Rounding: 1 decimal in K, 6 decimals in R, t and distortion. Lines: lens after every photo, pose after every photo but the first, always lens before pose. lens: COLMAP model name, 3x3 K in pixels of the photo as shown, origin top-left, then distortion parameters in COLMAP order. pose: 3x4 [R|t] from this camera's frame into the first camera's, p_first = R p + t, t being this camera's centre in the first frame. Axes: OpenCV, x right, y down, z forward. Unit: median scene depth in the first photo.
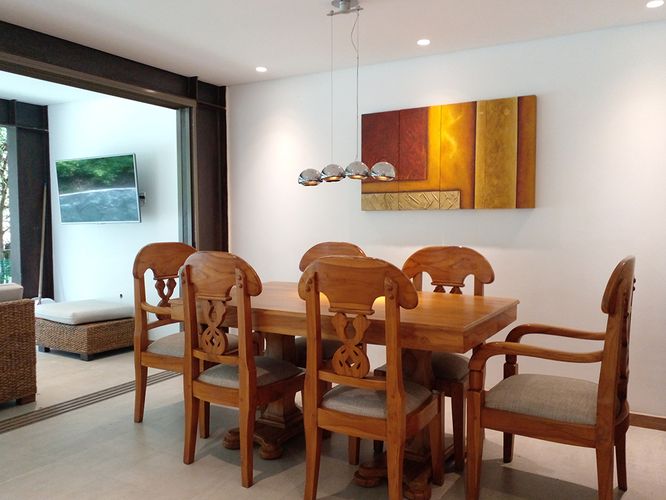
lens RADIAL K [[530.8, 0, 346.2], [0, 530.8, 252.8], [0, 0, 1]] dist [0.083473, -0.106759]
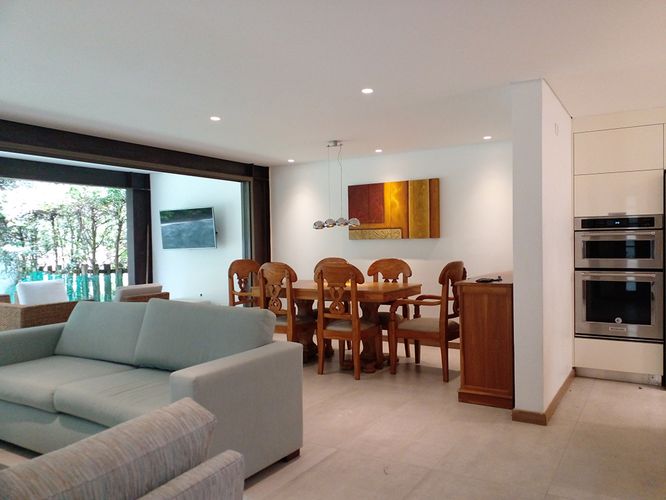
lens RADIAL K [[530.8, 0, 337.4], [0, 530.8, 249.4], [0, 0, 1]] dist [0.083473, -0.106759]
pose [[0.999068, -0.017070, -0.039651, 0.069043], [0.015340, 0.998934, -0.043549, 0.032174], [0.040352, 0.042900, 0.998264, -0.859886]]
